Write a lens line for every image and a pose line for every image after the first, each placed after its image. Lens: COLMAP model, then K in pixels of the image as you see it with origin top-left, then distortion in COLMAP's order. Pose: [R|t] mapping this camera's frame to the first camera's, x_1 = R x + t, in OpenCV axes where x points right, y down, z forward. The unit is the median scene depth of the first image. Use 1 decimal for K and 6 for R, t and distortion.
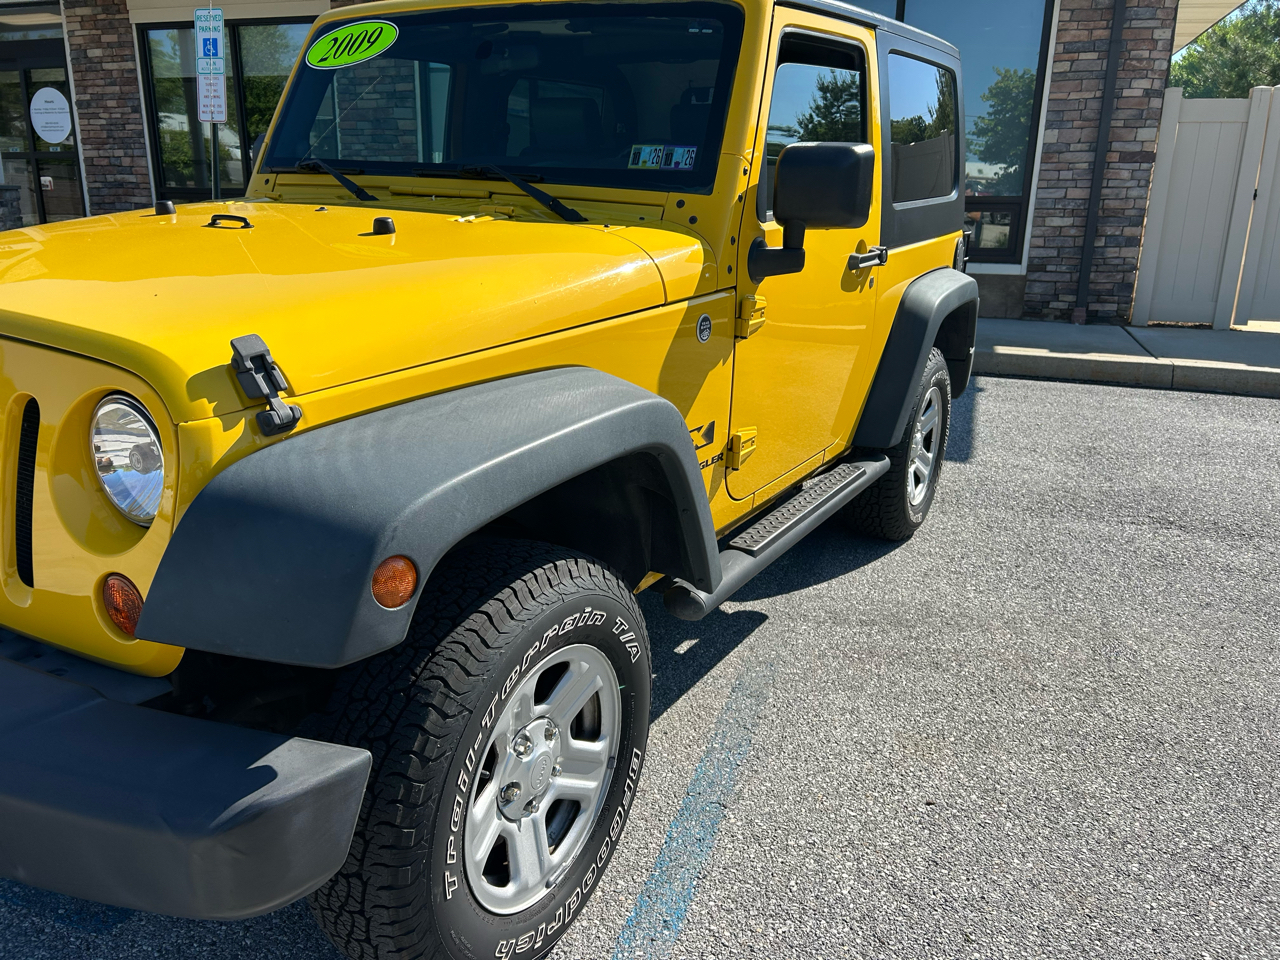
lens RADIAL K [[981.1, 0, 616.6], [0, 981.1, 487.6], [0, 0, 1]] dist [-0.007869, 0.037644]
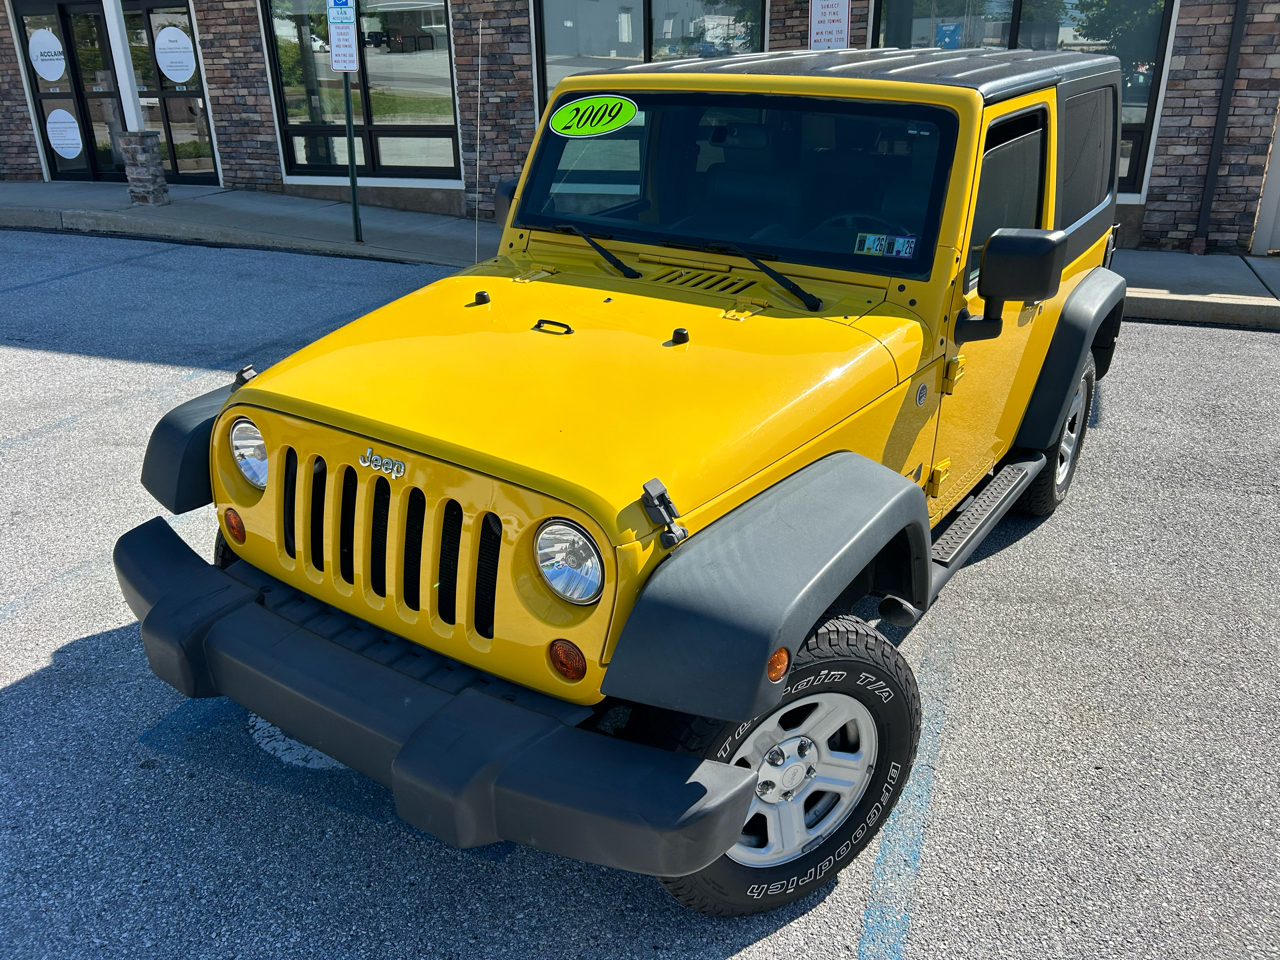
lens RADIAL K [[962.4, 0, 626.6], [0, 962.4, 489.5], [0, 0, 1]] dist [0.062771, -0.068393]
pose [[0.997901, -0.009274, -0.064097, -0.124657], [0.016768, 0.992944, 0.117391, -0.117462], [0.062556, -0.118220, 0.991015, -0.148838]]
